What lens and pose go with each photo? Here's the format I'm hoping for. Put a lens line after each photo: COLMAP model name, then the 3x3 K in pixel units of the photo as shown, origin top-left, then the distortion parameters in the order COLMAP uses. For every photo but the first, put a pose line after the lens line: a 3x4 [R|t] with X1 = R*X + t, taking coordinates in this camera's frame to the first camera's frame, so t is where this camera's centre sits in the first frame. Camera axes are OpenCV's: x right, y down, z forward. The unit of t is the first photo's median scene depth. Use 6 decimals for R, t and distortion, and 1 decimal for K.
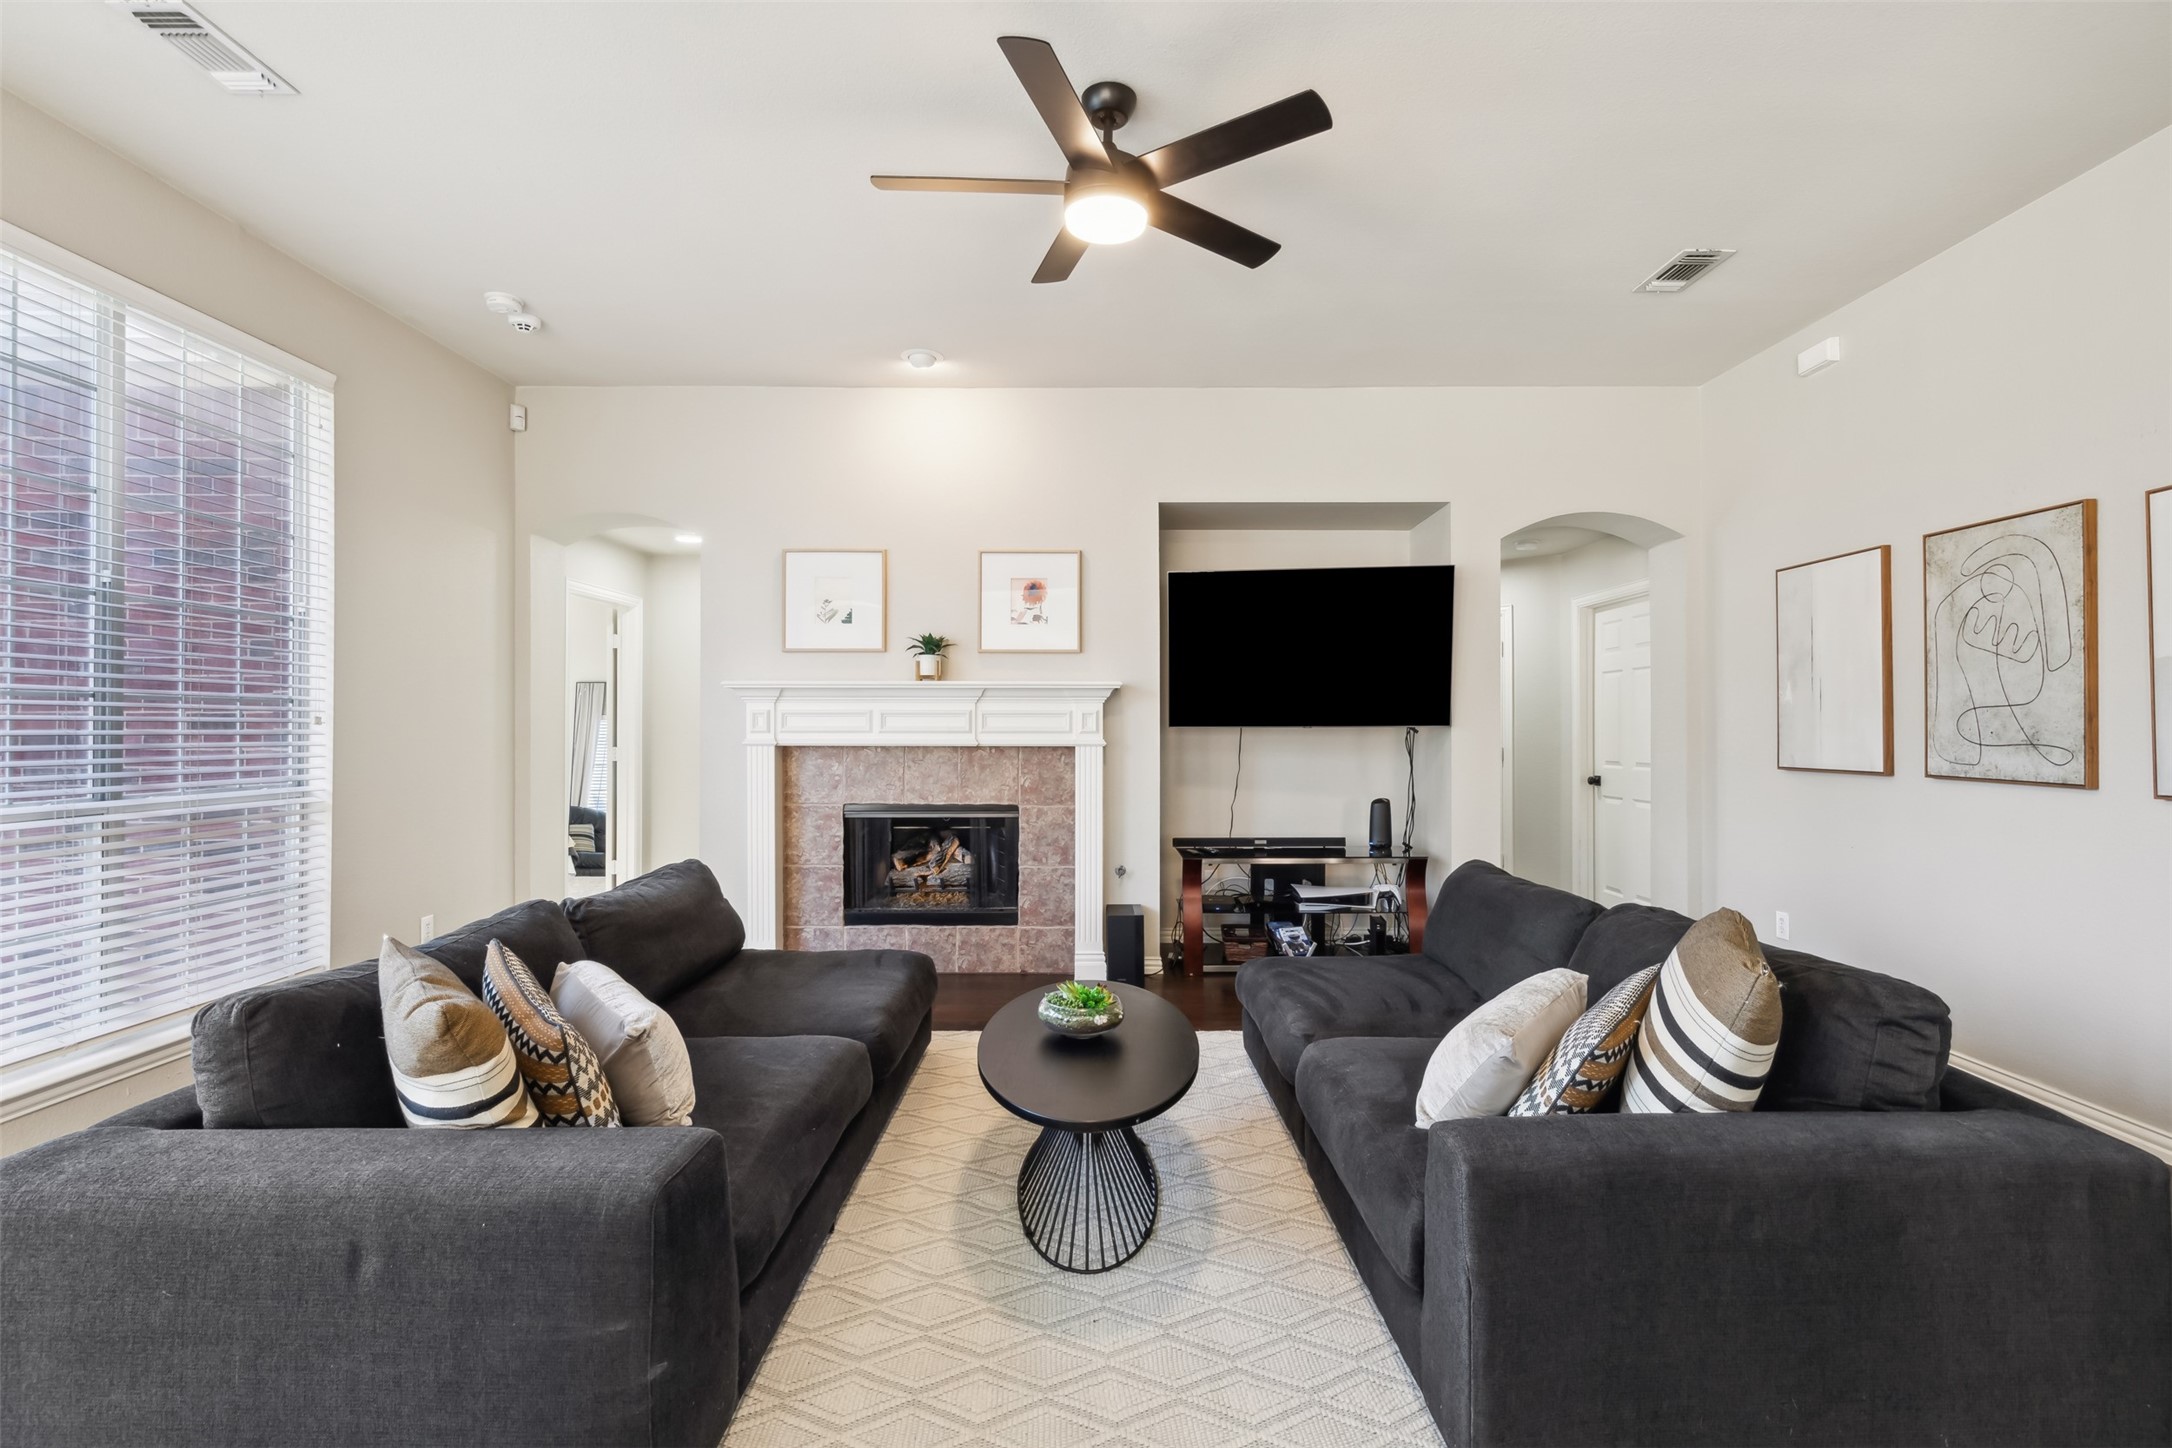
lens RADIAL K [[977.2, 0, 1082.6], [0, 977.2, 719.2], [0, 0, 1]] dist [0.001446, 0.000103]
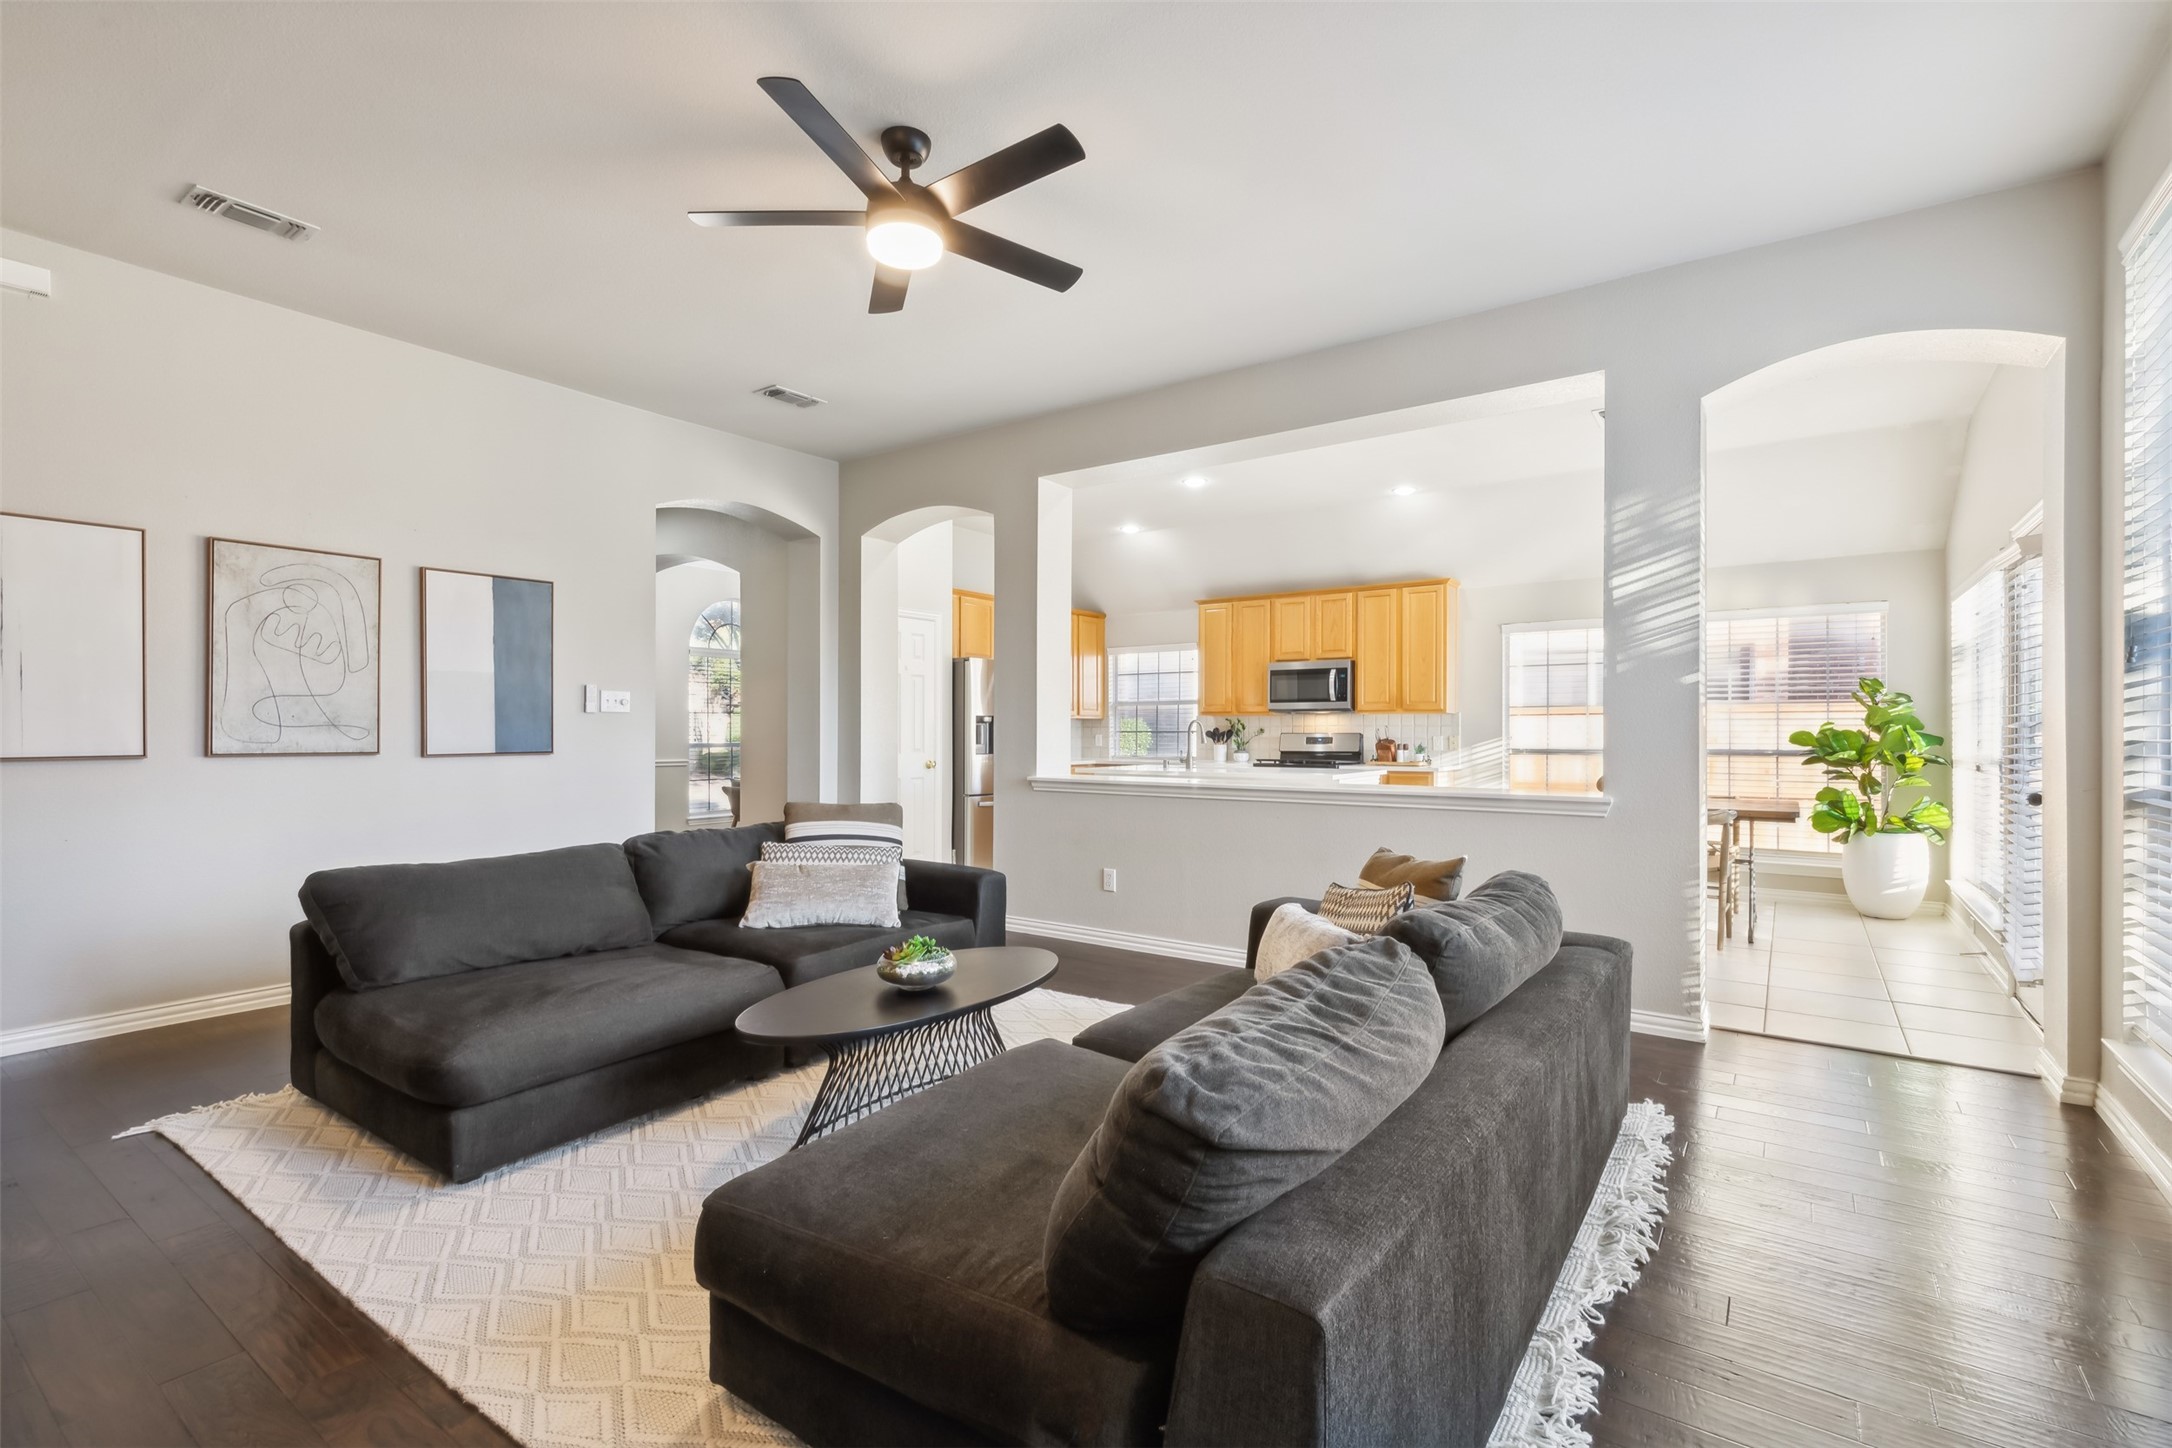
lens RADIAL K [[977.2, 0, 1082.6], [0, 977.2, 719.2], [0, 0, 1]] dist [0.001446, 0.000103]
pose [[-0.816254, 0.006023, 0.577662, -0.626204], [-0.002486, 0.999900, -0.013938, 0.032399], [-0.577688, -0.012813, -0.816157, 1.443530]]
